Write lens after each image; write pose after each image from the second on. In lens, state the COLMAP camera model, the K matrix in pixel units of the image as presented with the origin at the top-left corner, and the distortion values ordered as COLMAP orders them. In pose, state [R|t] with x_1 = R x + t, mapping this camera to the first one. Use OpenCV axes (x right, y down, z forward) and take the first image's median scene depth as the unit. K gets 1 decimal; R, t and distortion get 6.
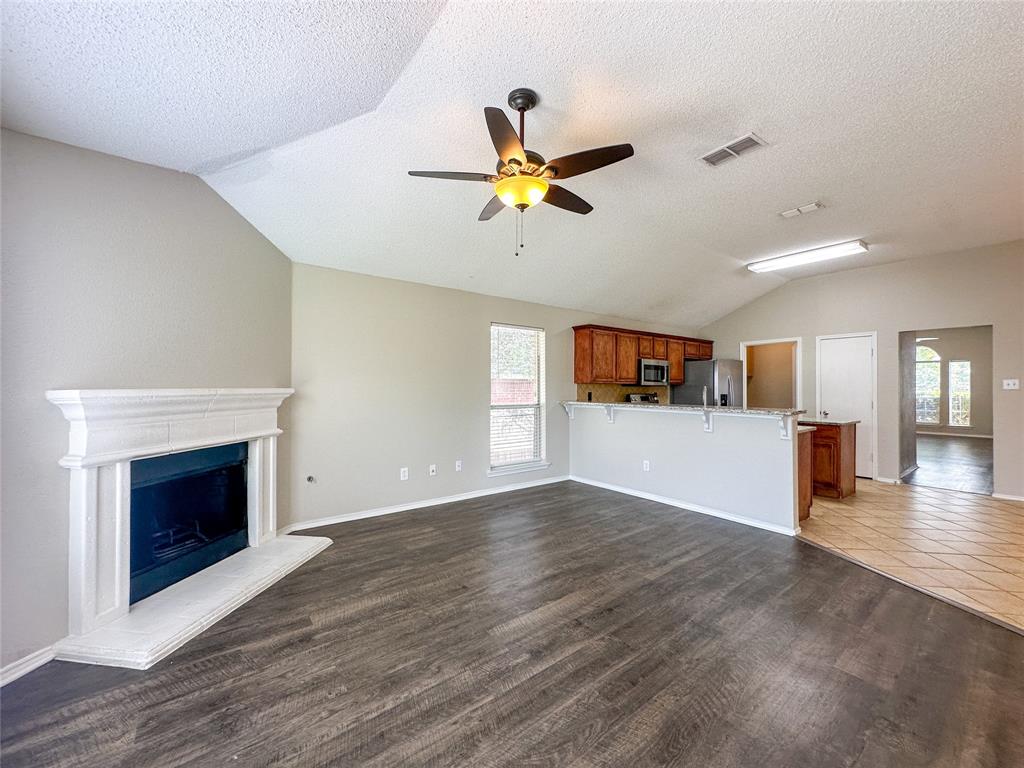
lens RADIAL K [[408.5, 0, 512.0], [0, 408.5, 384.0], [0, 0, 1]] dist [0.000504, 0.000459]
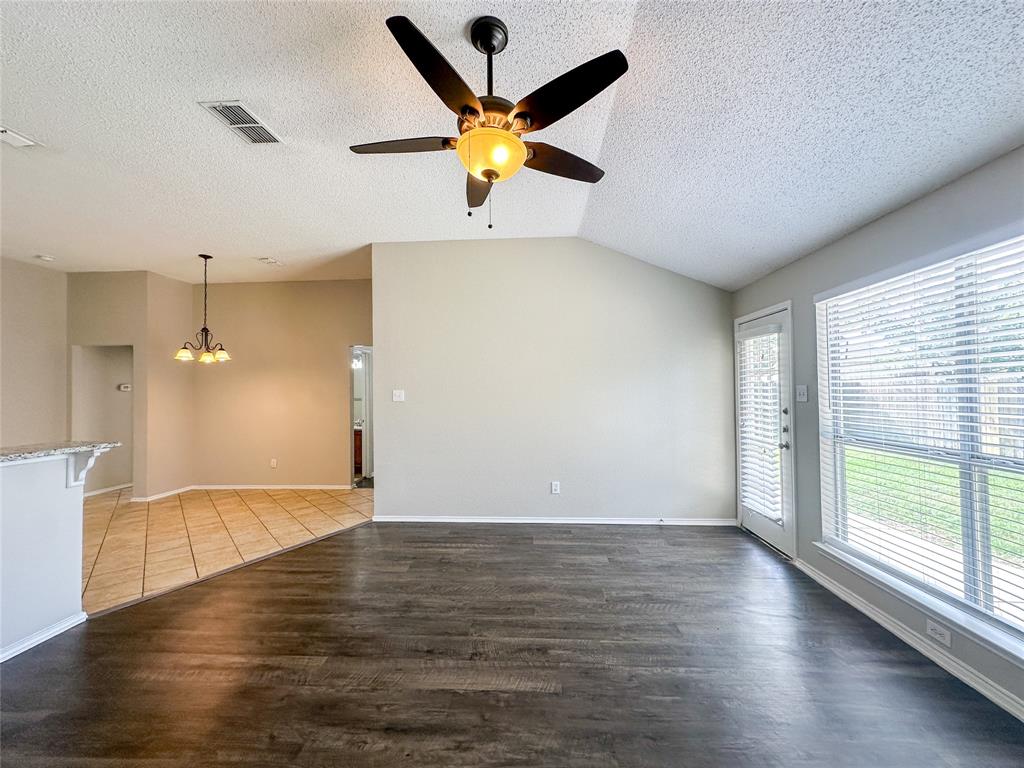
lens RADIAL K [[408.5, 0, 512.0], [0, 408.5, 384.0], [0, 0, 1]] dist [0.000504, 0.000459]
pose [[-0.752859, 0.018894, 0.657910, -0.357453], [0.004424, 0.999711, -0.023649, -0.017266], [-0.658167, -0.014894, -0.752725, 1.096764]]
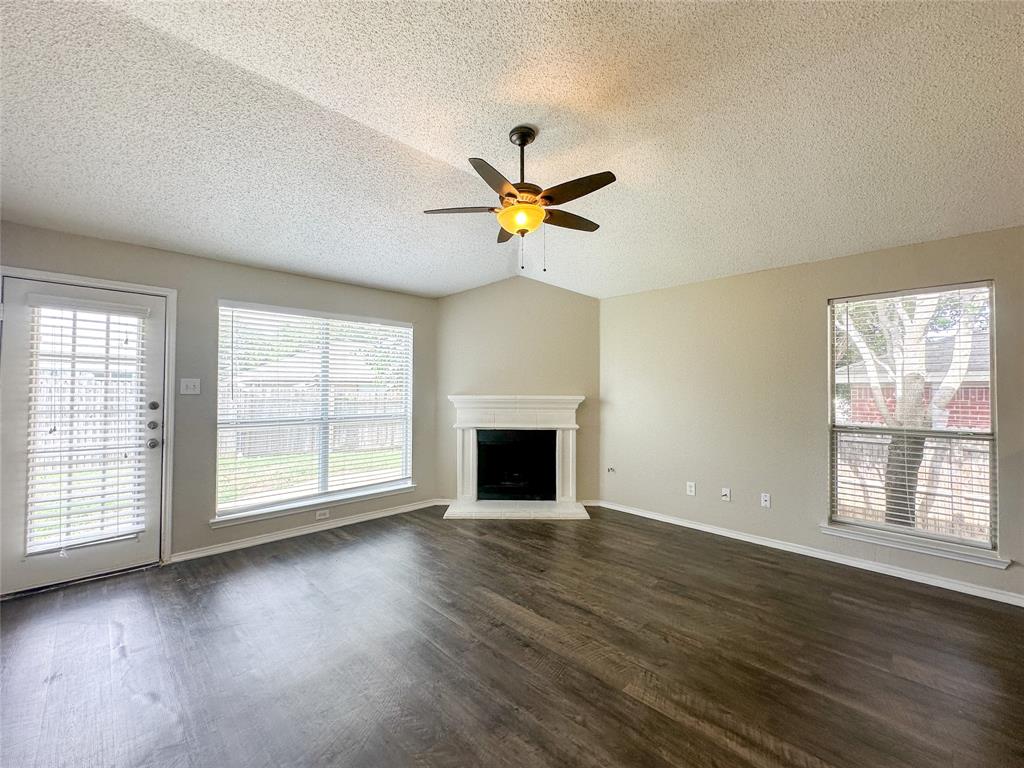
lens RADIAL K [[418.8, 0, 512.0], [0, 418.8, 384.0], [0, 0, 1]] dist [-0.000623, 0.000156]
pose [[0.126242, -0.019146, -0.991815, 0.805464], [0.000362, 0.999815, -0.019254, -0.001970], [0.991999, 0.002072, 0.126225, 0.591776]]
